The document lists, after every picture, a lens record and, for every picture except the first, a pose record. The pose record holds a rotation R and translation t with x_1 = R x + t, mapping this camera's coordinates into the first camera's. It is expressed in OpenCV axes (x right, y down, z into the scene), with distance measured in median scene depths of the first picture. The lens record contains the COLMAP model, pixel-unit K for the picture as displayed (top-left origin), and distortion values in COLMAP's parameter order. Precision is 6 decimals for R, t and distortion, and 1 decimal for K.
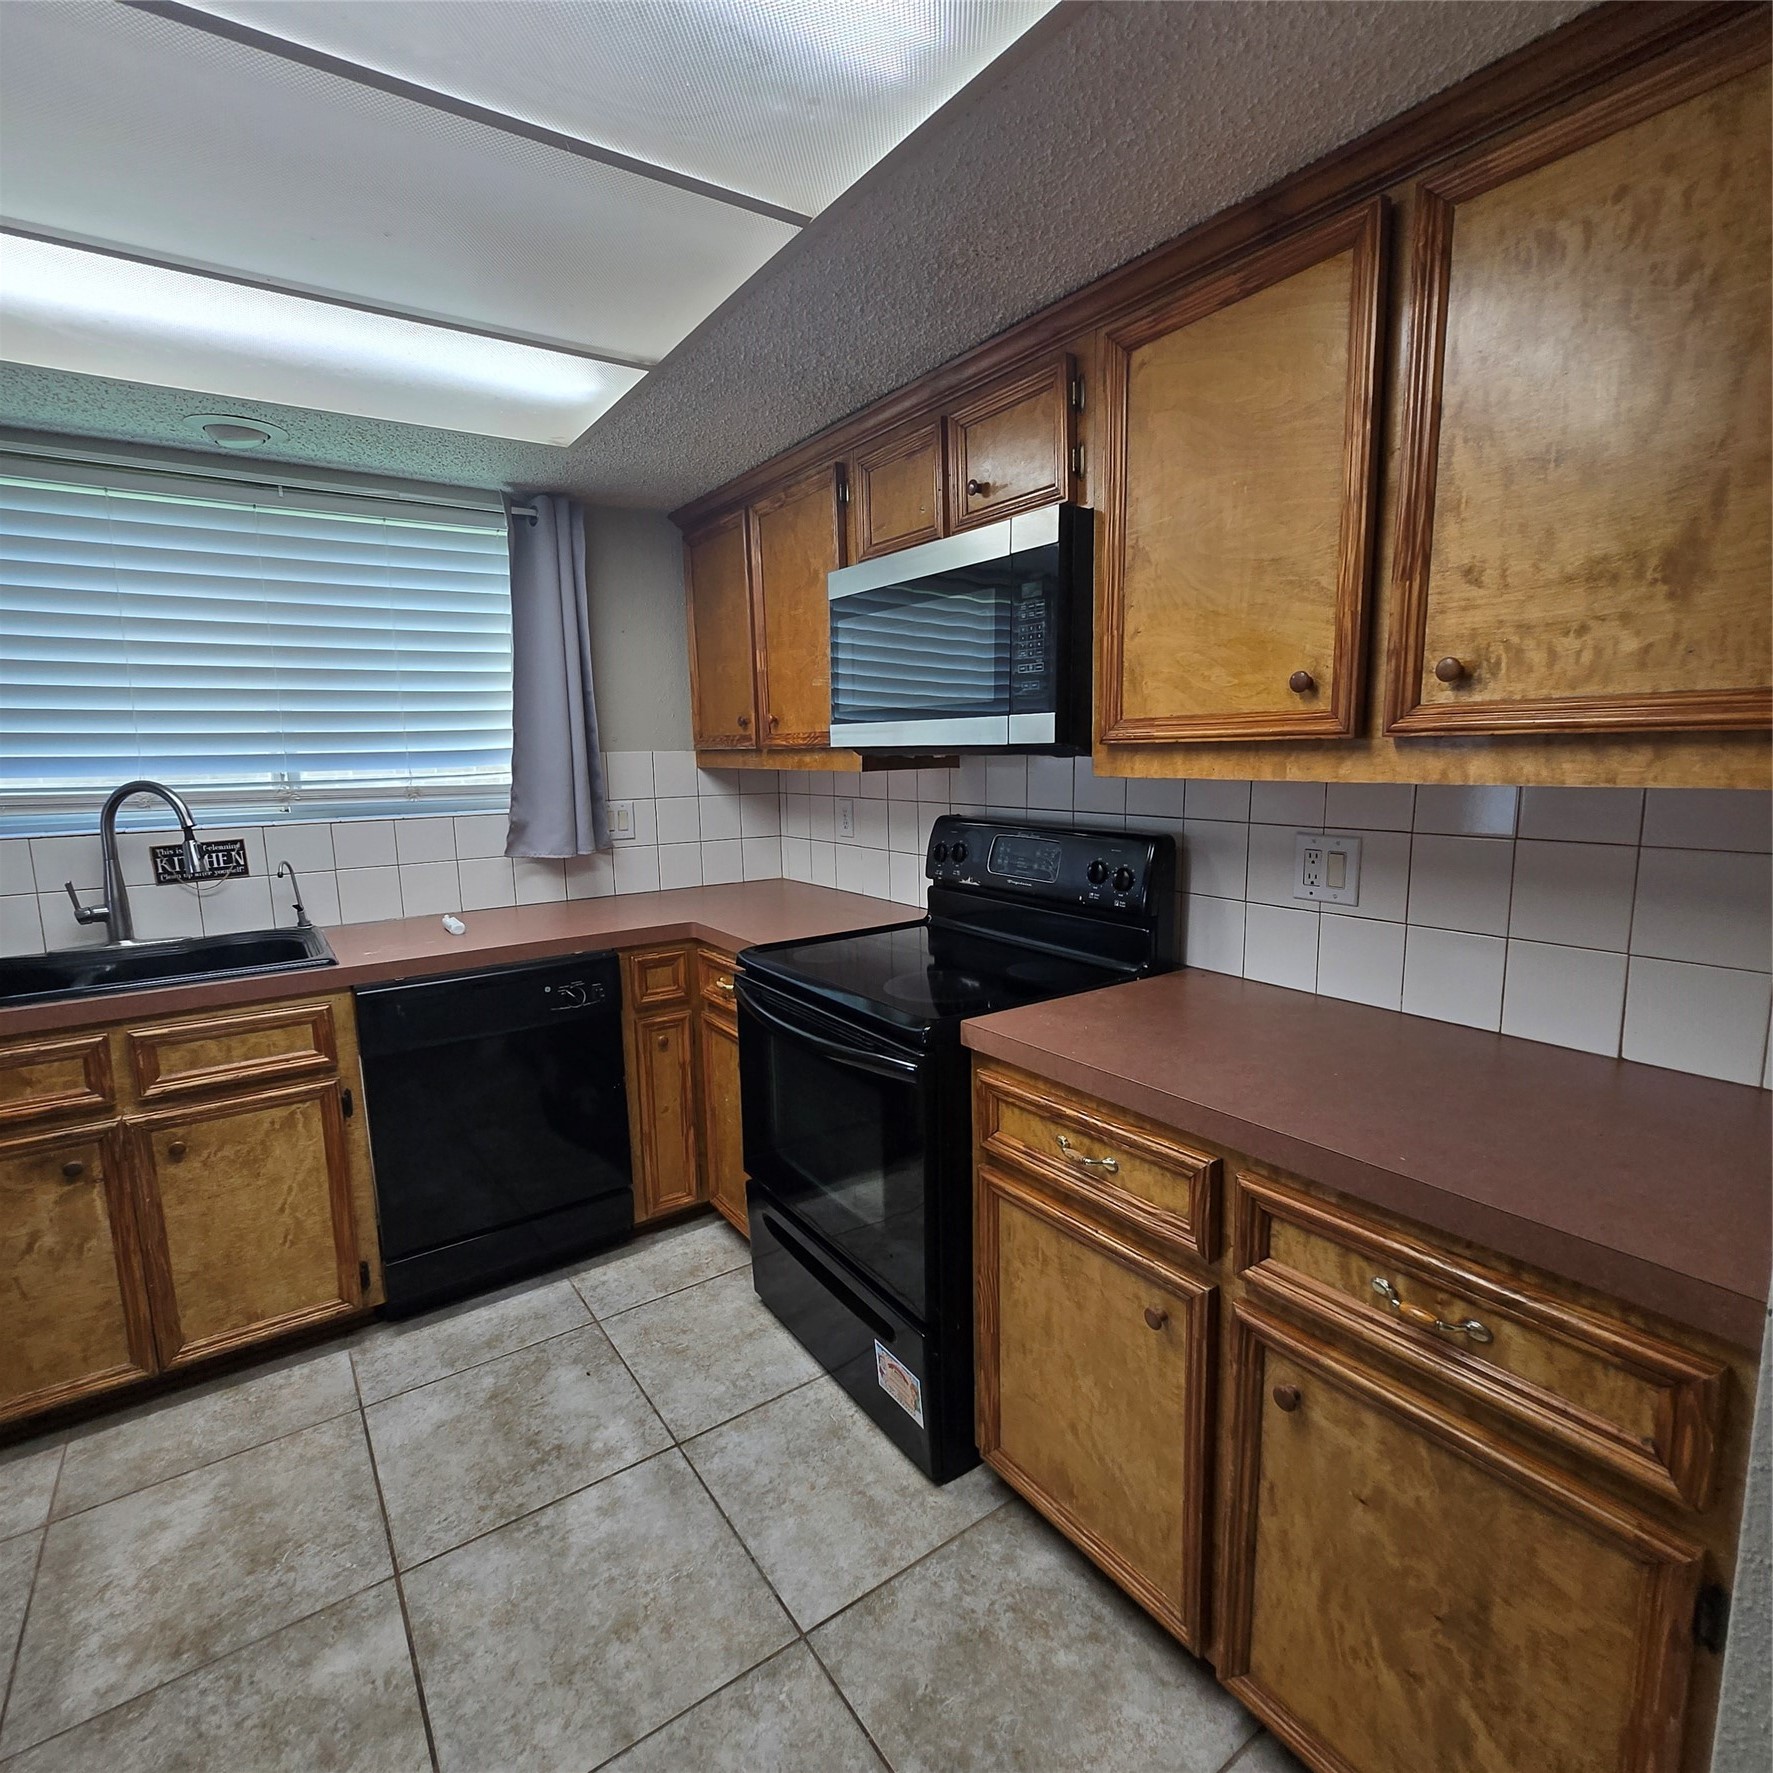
lens RADIAL K [[933.5, 0, 889.3], [0, 933.5, 890.0], [0, 0, 1]] dist [0.001823, -0.000076]
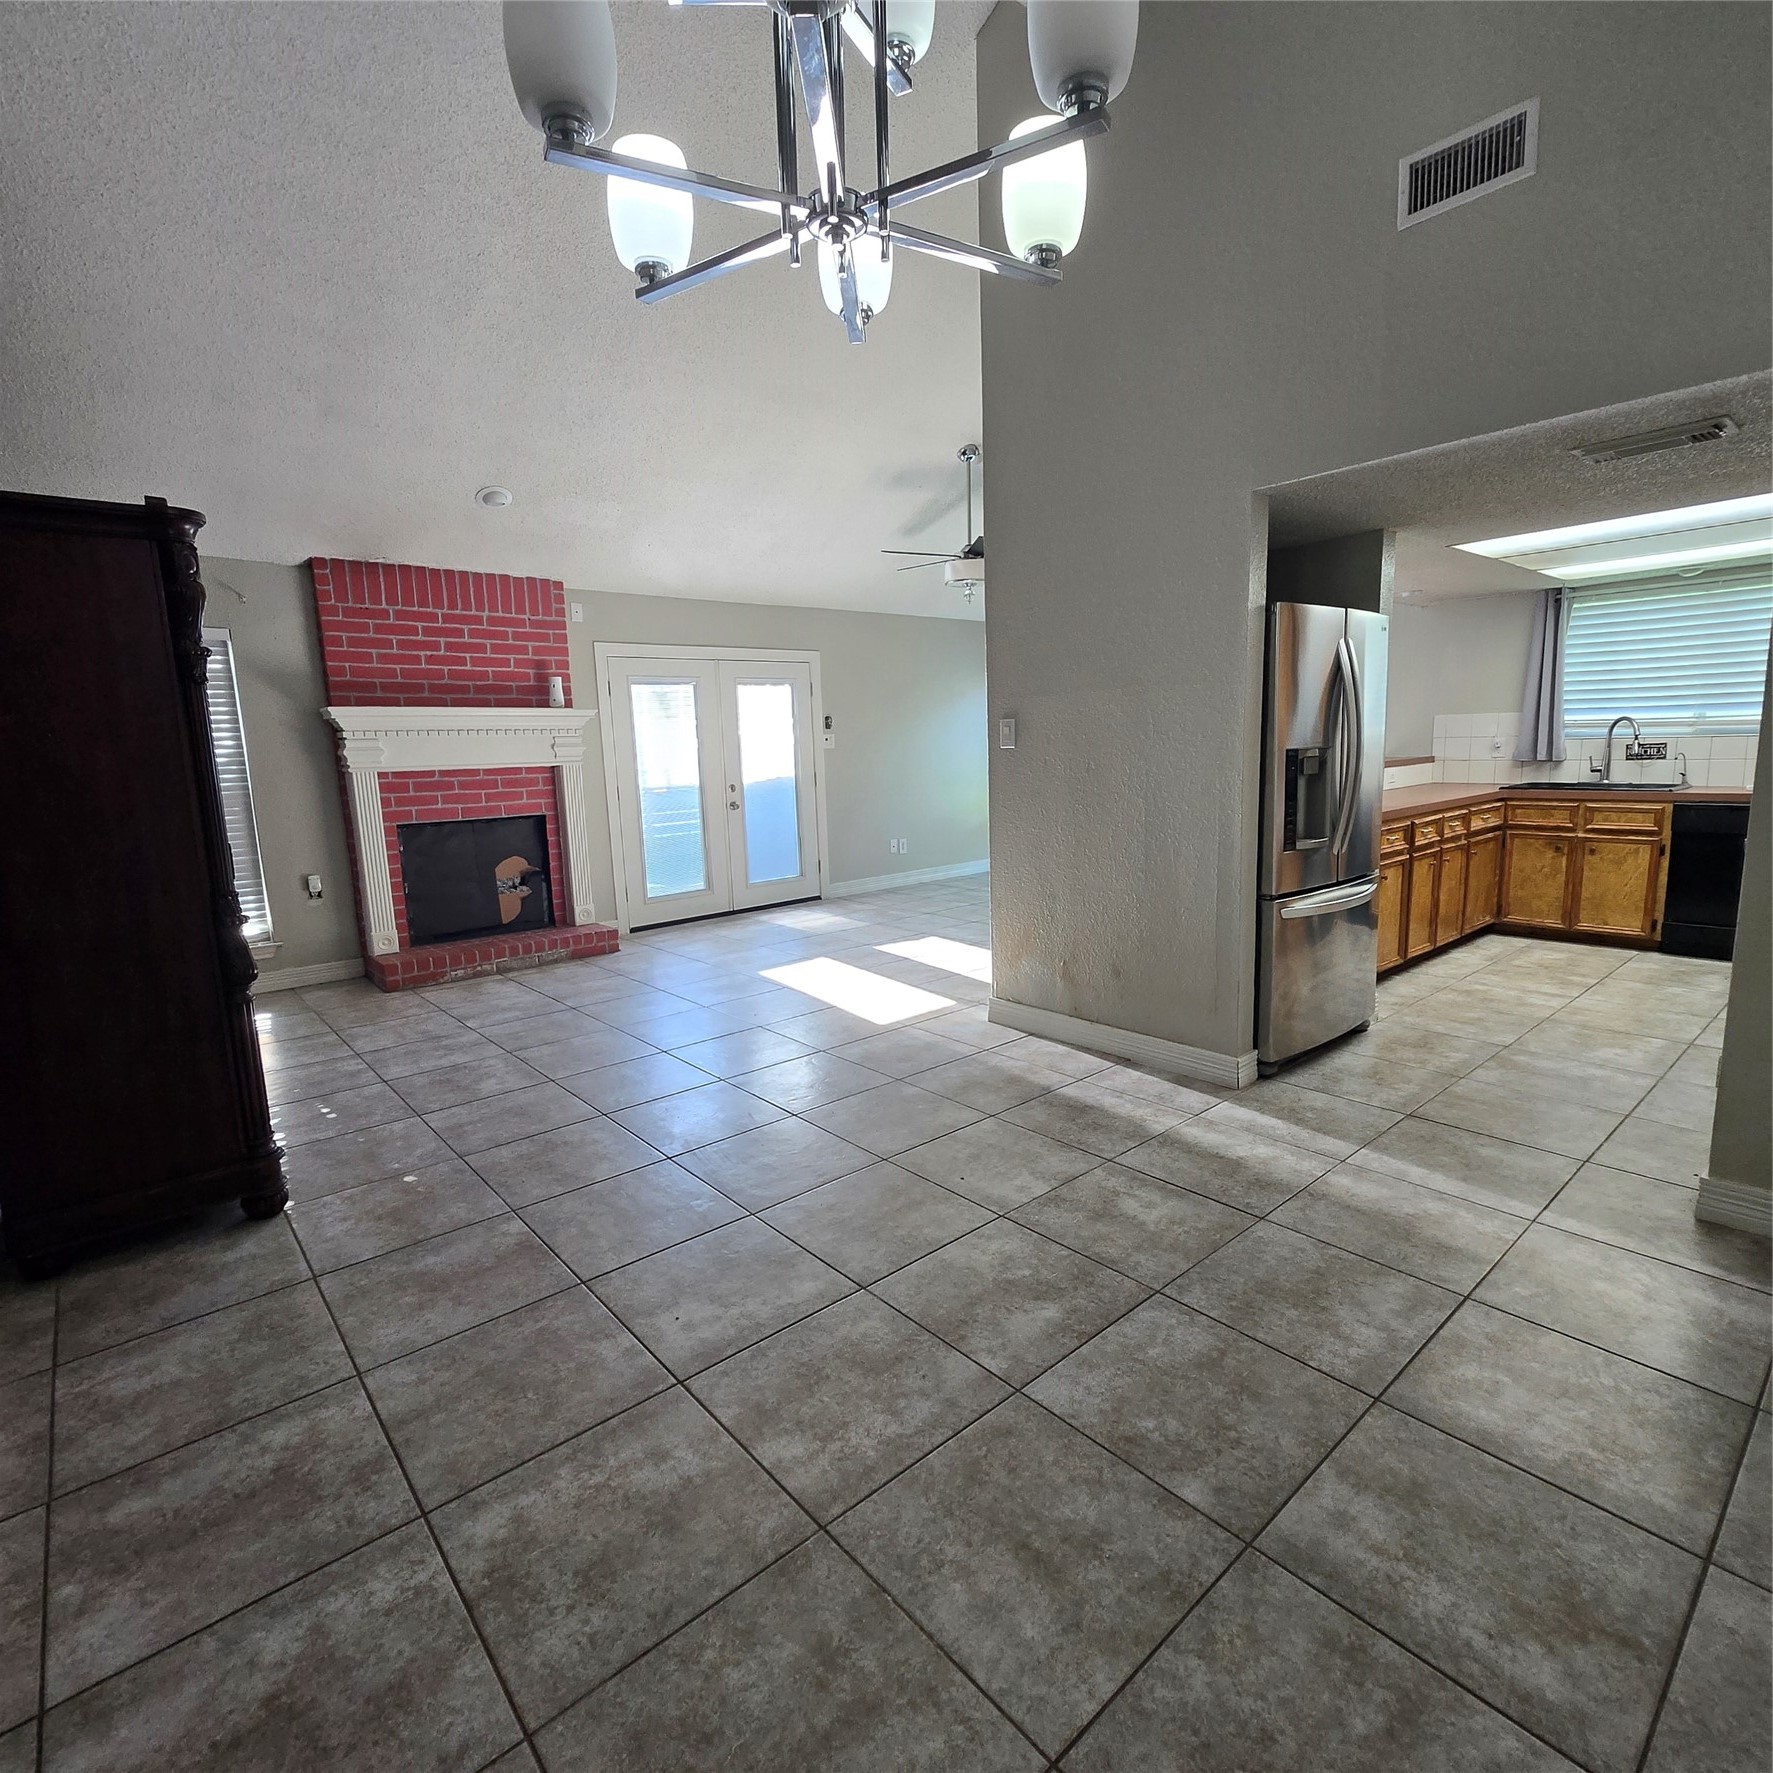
lens RADIAL K [[933.5, 0, 891.3], [0, 933.5, 886.6], [0, 0, 1]] dist [0.001823, -0.000076]
pose [[0.099571, 0.167985, -0.980748, 1.685172], [-0.120127, 0.980466, 0.155741, 0.194228], [0.987753, 0.102307, 0.117805, -1.304186]]
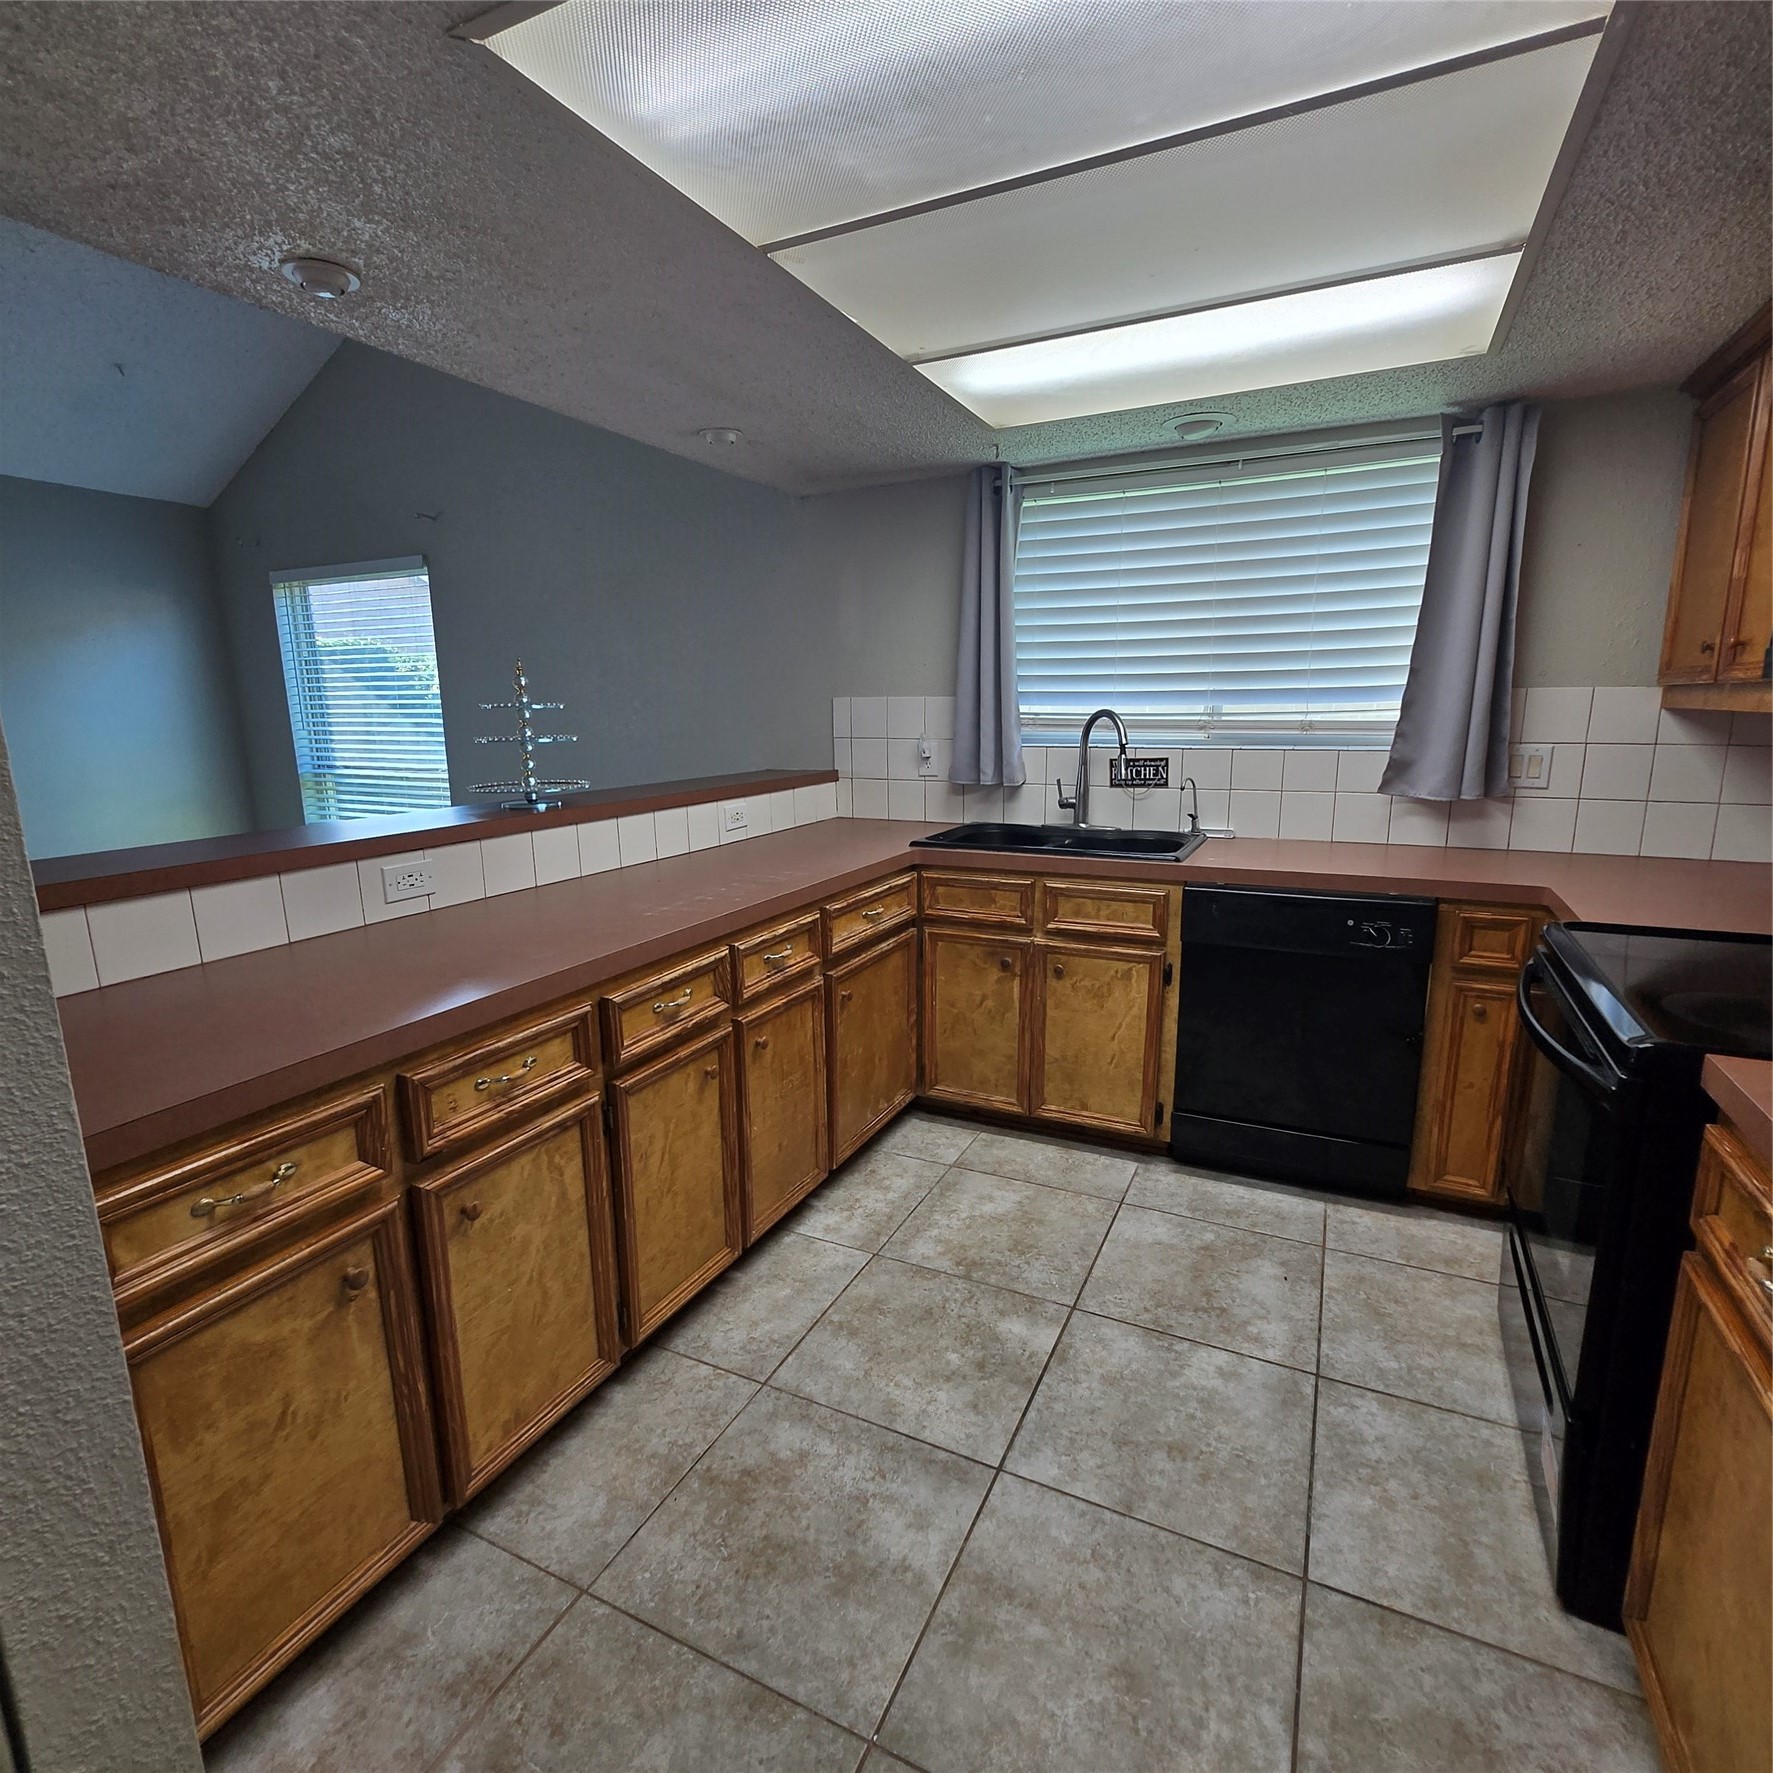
lens RADIAL K [[933.5, 0, 886.5], [0, 933.5, 892.8], [0, 0, 1]] dist [0.001823, -0.000076]
pose [[0.481169, 0.186805, -0.856493, 0.294673], [-0.131575, 0.981353, 0.140120, -0.002408], [0.866698, 0.045272, 0.496775, 0.059078]]
